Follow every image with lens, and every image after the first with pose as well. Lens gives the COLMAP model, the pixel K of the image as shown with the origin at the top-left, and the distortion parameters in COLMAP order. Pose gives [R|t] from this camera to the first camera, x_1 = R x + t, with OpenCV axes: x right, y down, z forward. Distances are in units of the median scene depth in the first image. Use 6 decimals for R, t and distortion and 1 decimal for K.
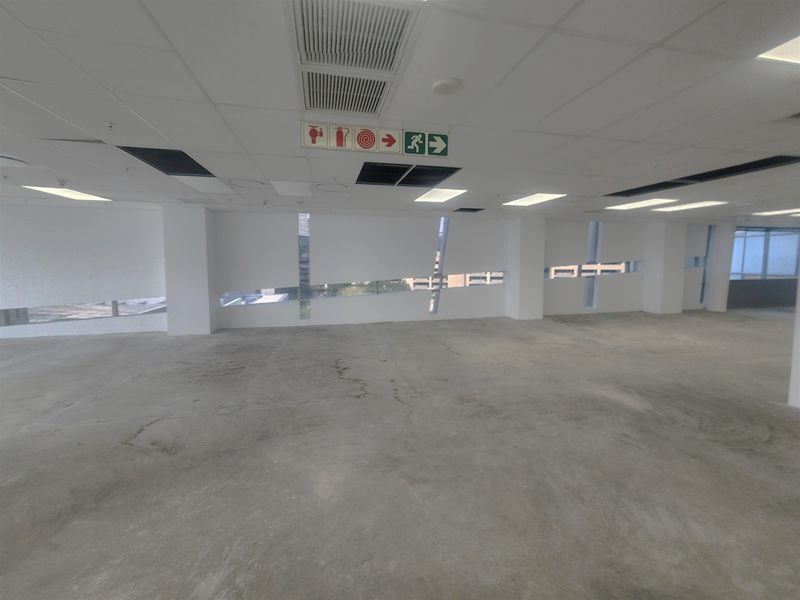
lens RADIAL K [[334.6, 0, 400.0], [0, 334.6, 300.0], [0, 0, 1]] dist [0.000317, 0.000041]
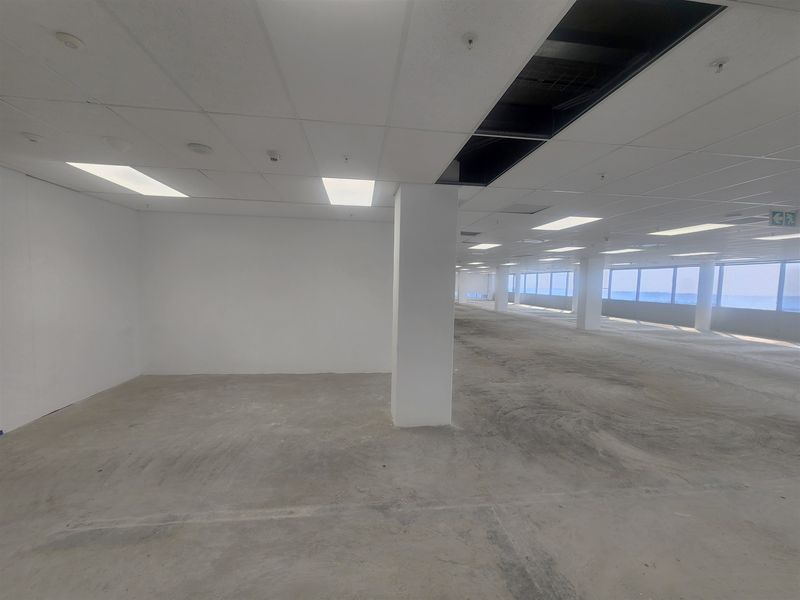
lens RADIAL K [[334.6, 0, 400.0], [0, 334.6, 300.0], [0, 0, 1]] dist [0.000317, 0.000041]
pose [[-0.996244, -0.029727, 0.081329, 1.306348], [-0.014439, 0.983104, 0.182477, -0.261847], [-0.085379, 0.180617, -0.979841, 2.048976]]
